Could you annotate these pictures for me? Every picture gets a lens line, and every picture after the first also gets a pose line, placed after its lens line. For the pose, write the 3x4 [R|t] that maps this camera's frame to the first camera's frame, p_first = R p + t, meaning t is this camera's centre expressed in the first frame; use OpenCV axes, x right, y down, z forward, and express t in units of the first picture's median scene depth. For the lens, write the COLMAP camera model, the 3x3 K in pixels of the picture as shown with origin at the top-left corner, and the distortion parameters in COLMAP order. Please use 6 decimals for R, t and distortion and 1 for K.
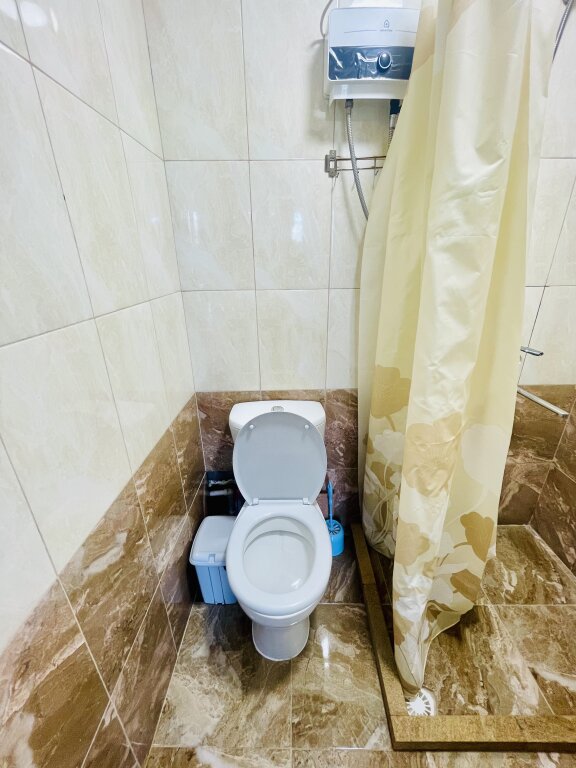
lens RADIAL K [[308.5, 0, 290.2], [0, 308.5, 381.4], [0, 0, 1]] dist [0.003035, -0.000657]
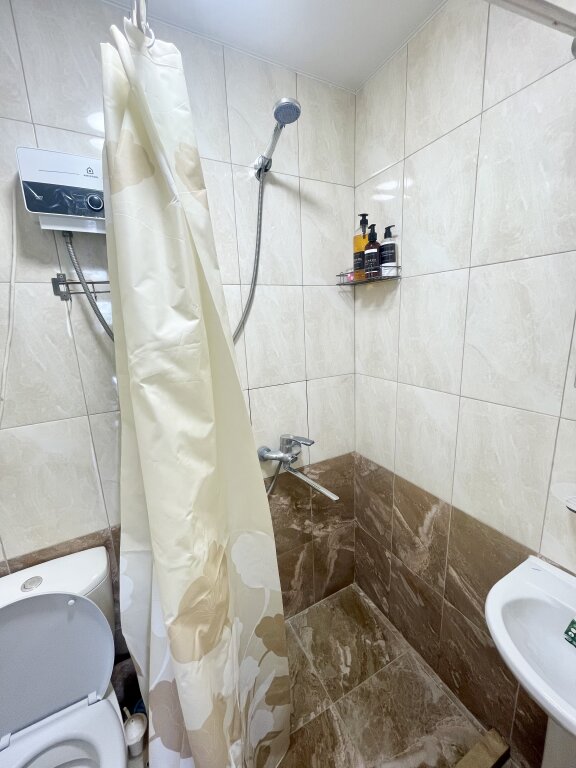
lens RADIAL K [[308.5, 0, 288.3], [0, 308.5, 384.4], [0, 0, 1]] dist [0.003035, -0.000657]
pose [[0.885057, -0.122146, 0.449171, 0.212800], [0.203146, 0.969570, -0.136623, -0.135173], [-0.418815, 0.212166, 0.882938, -0.002796]]
